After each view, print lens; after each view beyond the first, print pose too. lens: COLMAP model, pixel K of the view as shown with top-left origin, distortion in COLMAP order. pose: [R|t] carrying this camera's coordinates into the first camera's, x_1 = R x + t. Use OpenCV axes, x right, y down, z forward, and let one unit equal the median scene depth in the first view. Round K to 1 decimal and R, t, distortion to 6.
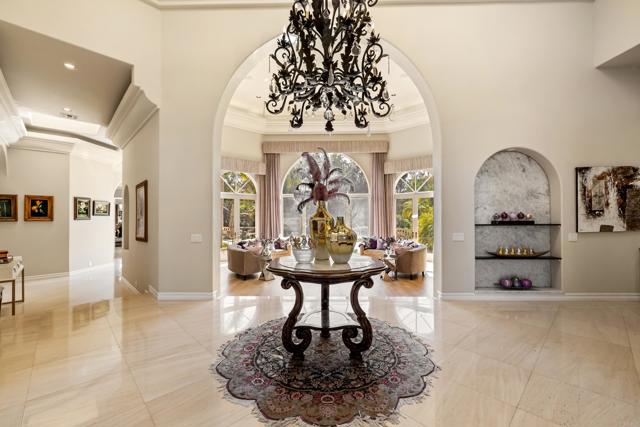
lens RADIAL K [[272.7, 0, 319.3], [0, 272.7, 216.6], [0, 0, 1]] dist [0.004618, -0.000062]
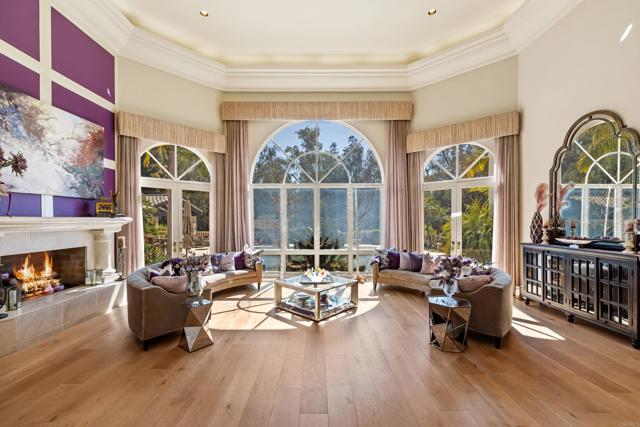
lens RADIAL K [[272.7, 0, 323.2], [0, 272.7, 219.4], [0, 0, 1]] dist [0.004618, -0.000062]
pose [[0.998920, 0.001368, 0.046454, 0.006713], [-0.001467, 0.999997, 0.002101, 0.003813], [-0.046451, -0.002167, 0.998918, 0.350837]]
